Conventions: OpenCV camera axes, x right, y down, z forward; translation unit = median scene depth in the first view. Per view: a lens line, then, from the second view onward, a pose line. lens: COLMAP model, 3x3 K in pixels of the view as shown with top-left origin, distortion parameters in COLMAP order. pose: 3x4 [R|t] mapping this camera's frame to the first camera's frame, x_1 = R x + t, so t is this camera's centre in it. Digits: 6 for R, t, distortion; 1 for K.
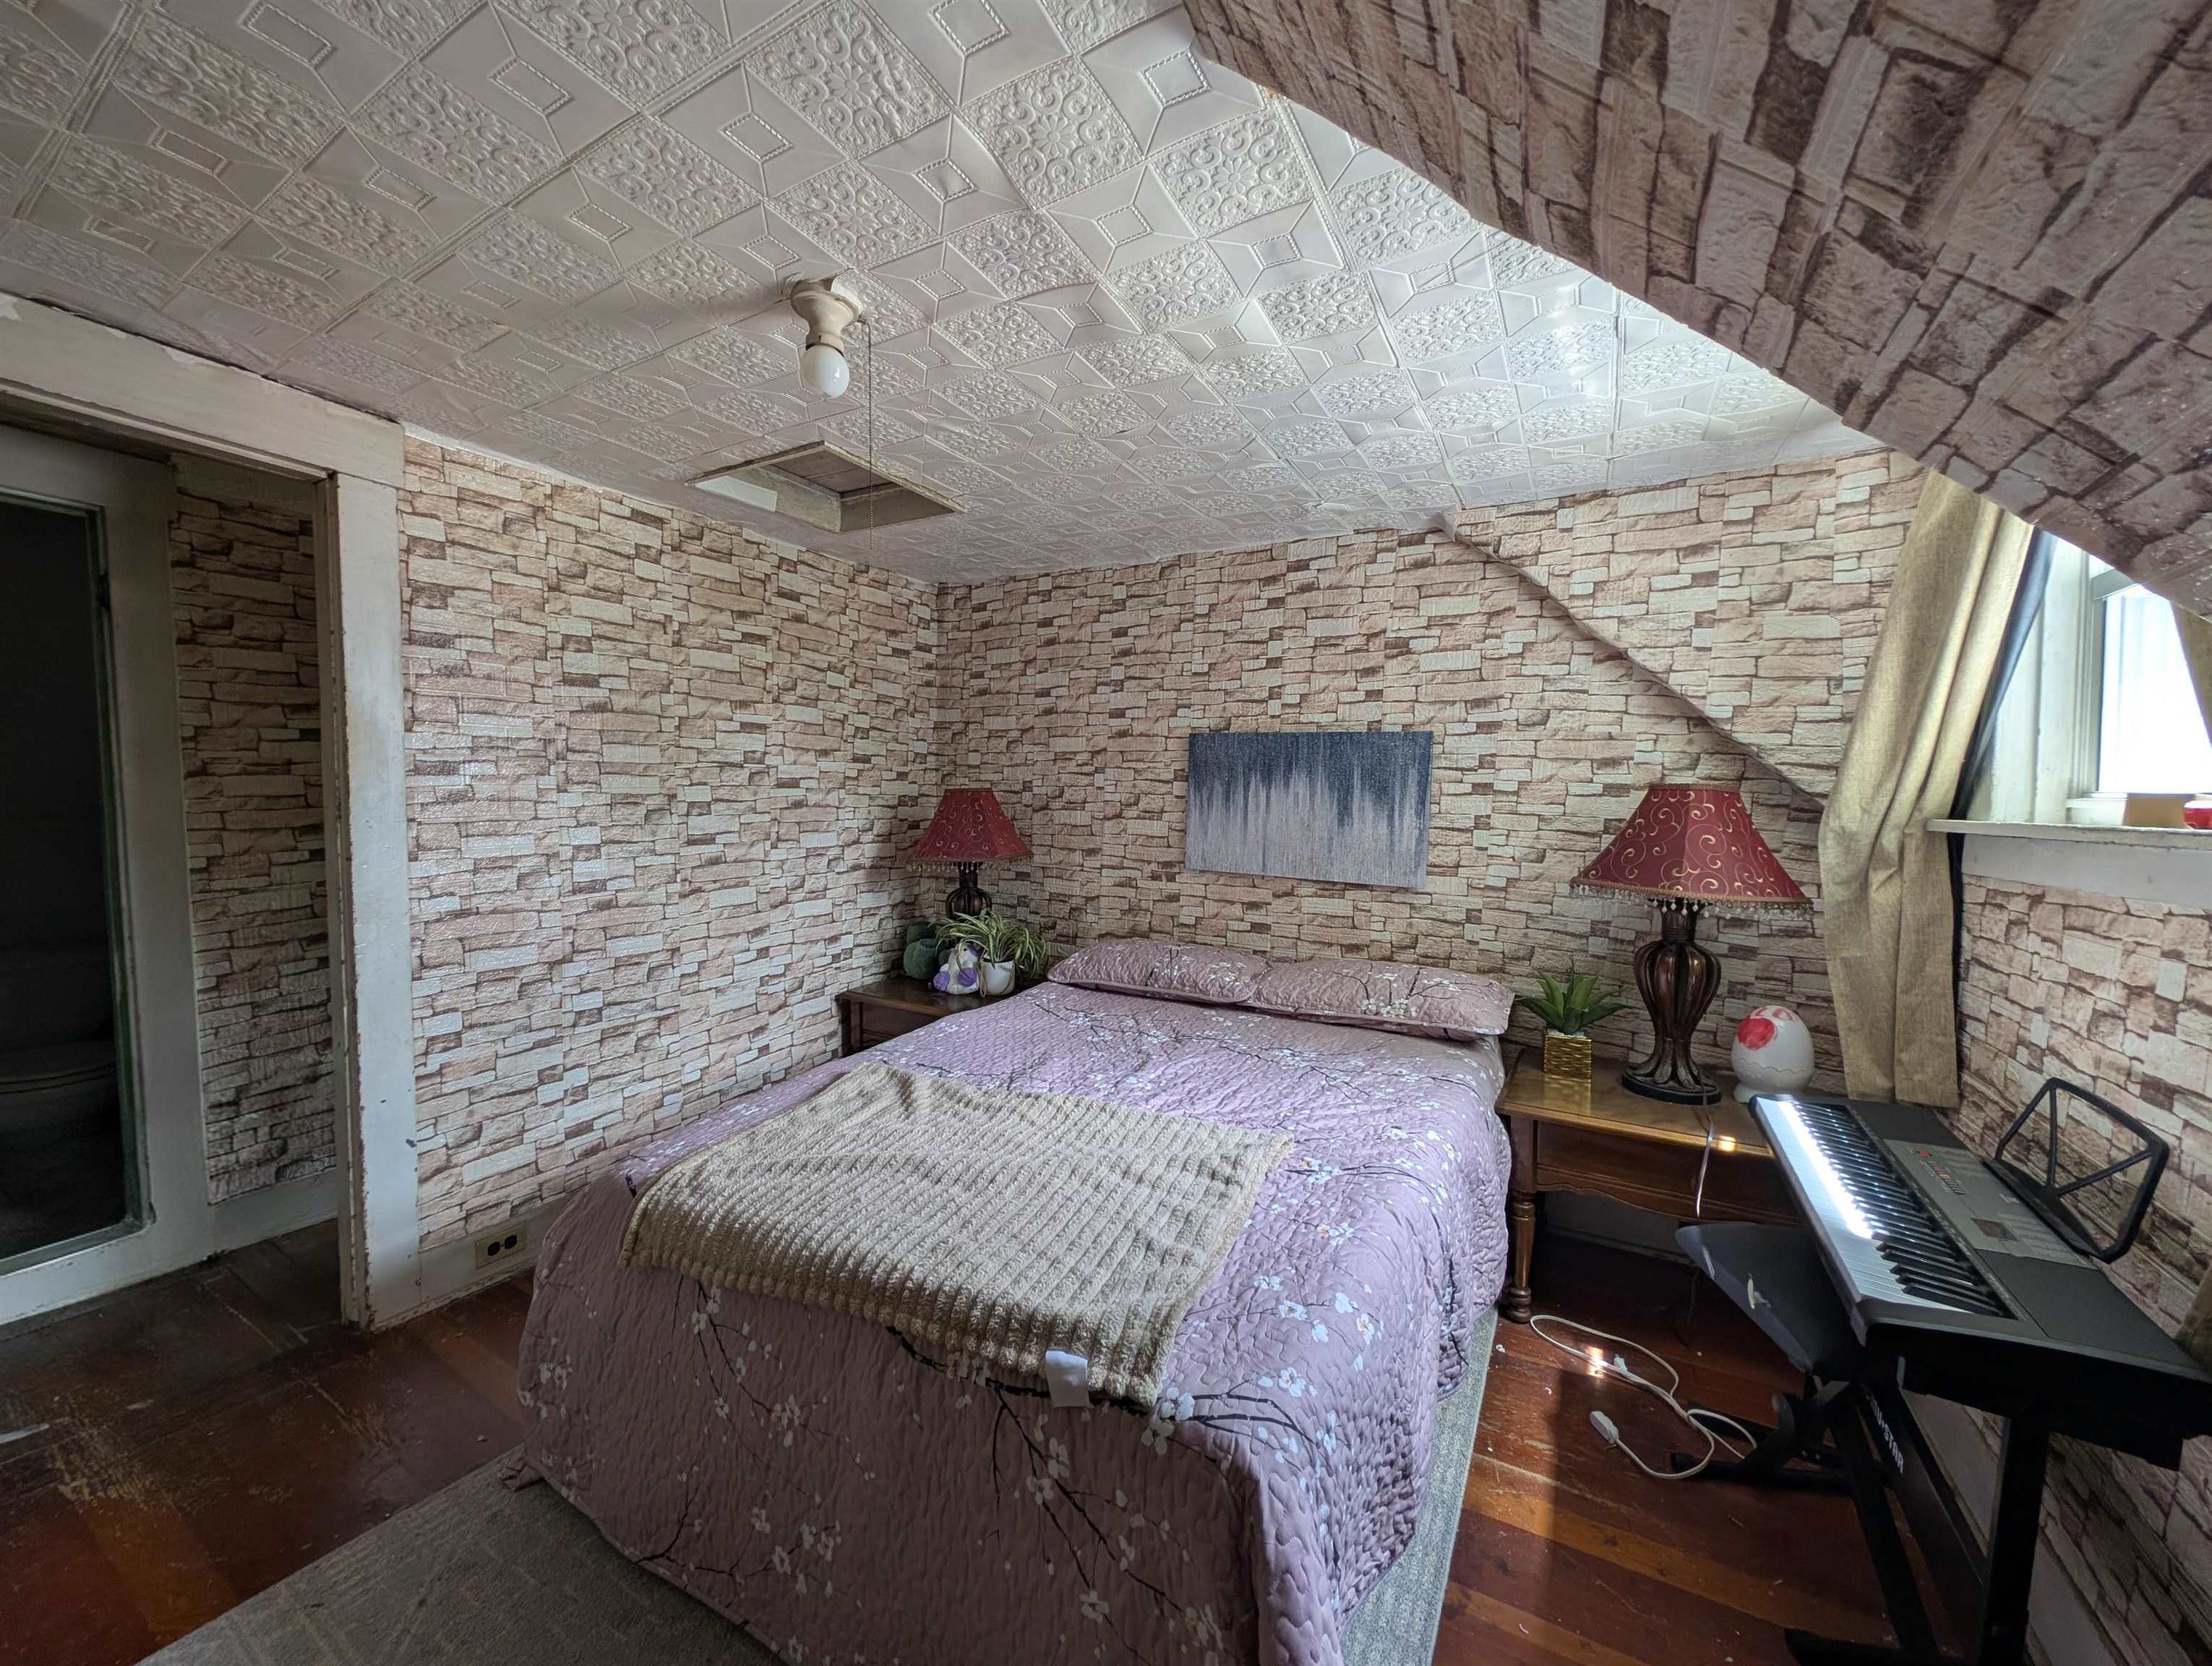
lens RADIAL K [[832.2, 0, 1112.5], [0, 832.2, 833.6], [0, 0, 1]] dist [-0.002131, -0.001051]
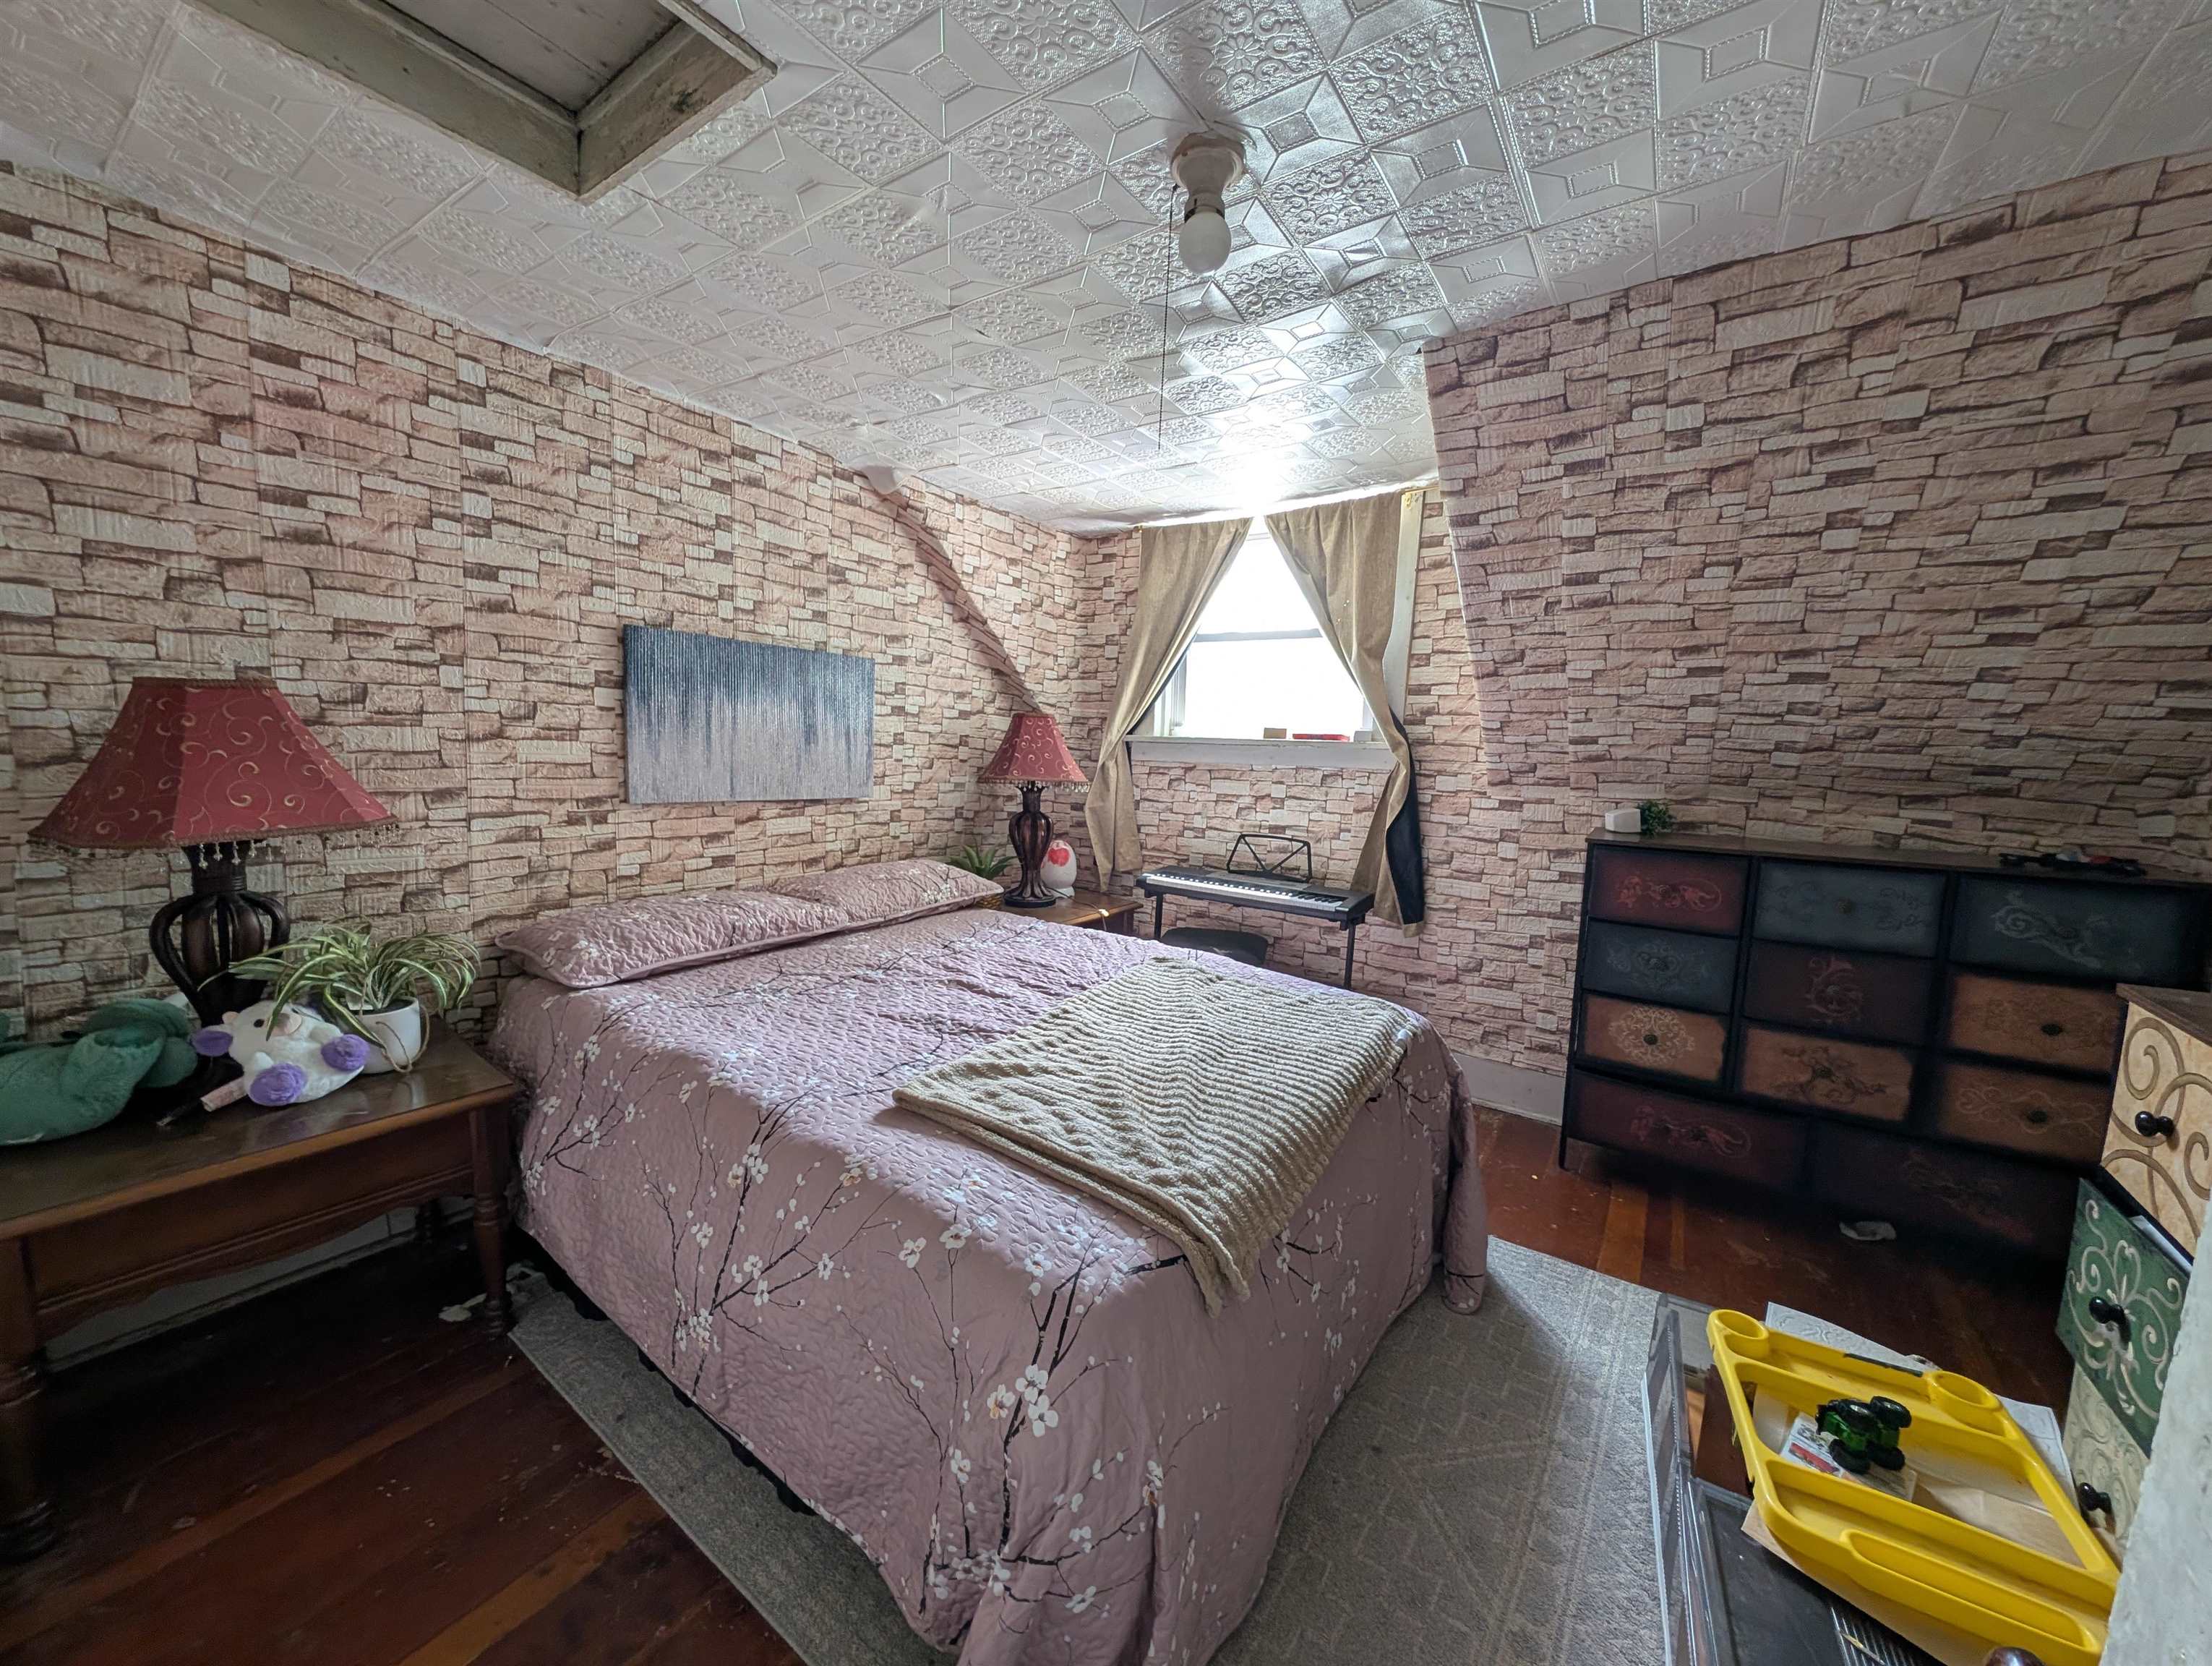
lens RADIAL K [[832.2, 0, 1109.2], [0, 832.2, 833.4], [0, 0, 1]] dist [-0.002131, -0.001051]
pose [[0.078059, -0.128283, 0.988661, -0.672479], [0.012554, 0.991735, 0.127690, -0.024392], [-0.996870, 0.002444, 0.079025, 0.526277]]
